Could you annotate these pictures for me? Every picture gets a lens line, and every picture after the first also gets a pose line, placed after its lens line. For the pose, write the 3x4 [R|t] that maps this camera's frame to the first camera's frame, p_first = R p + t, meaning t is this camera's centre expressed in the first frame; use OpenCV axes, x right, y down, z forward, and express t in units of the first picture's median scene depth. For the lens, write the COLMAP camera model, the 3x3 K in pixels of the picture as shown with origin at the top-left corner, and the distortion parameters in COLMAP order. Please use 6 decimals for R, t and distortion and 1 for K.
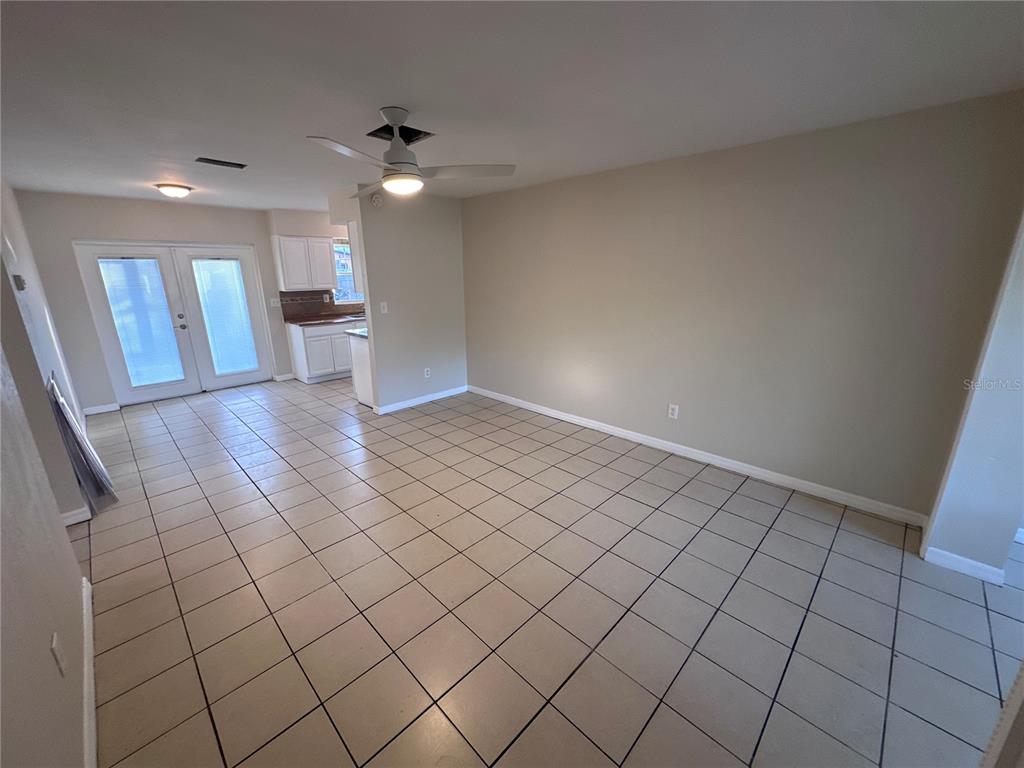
lens RADIAL K [[412.3, 0, 509.0], [0, 412.3, 387.1], [0, 0, 1]] dist [0.002449, 0.000117]
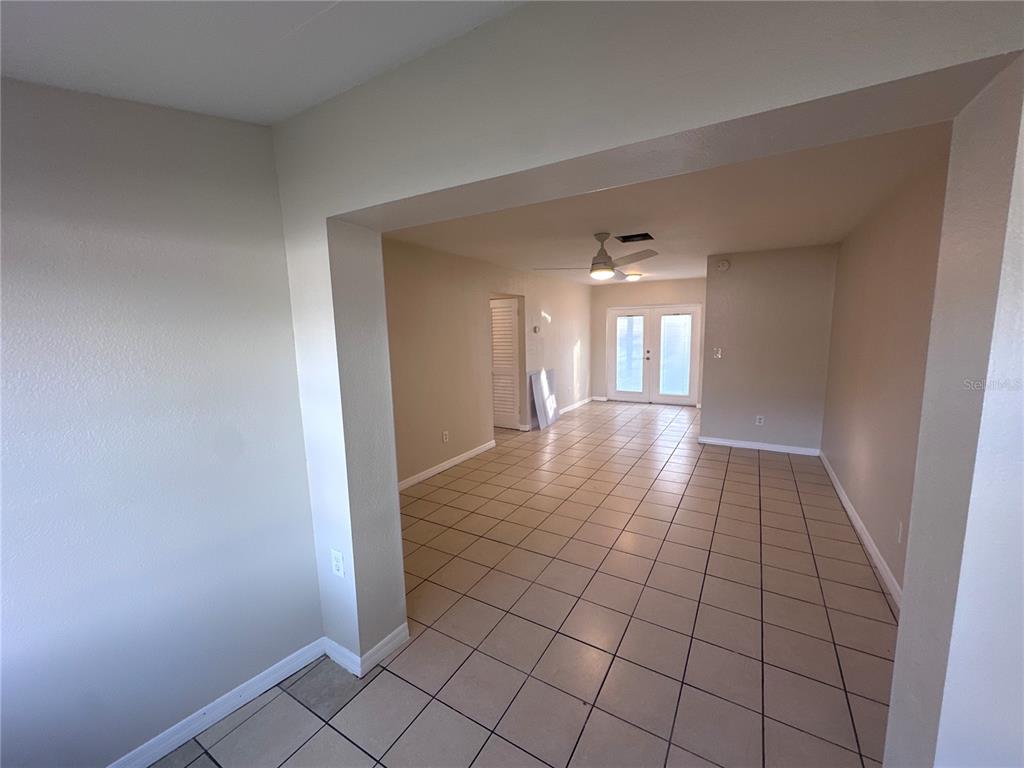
lens RADIAL K [[412.3, 0, 509.5], [0, 412.3, 383.5], [0, 0, 1]] dist [0.002449, 0.000117]
pose [[0.251852, 0.135966, -0.958167, 0.573578], [-0.251587, 0.965239, 0.070840, -0.037206], [0.934491, 0.223221, 0.277305, 0.120835]]
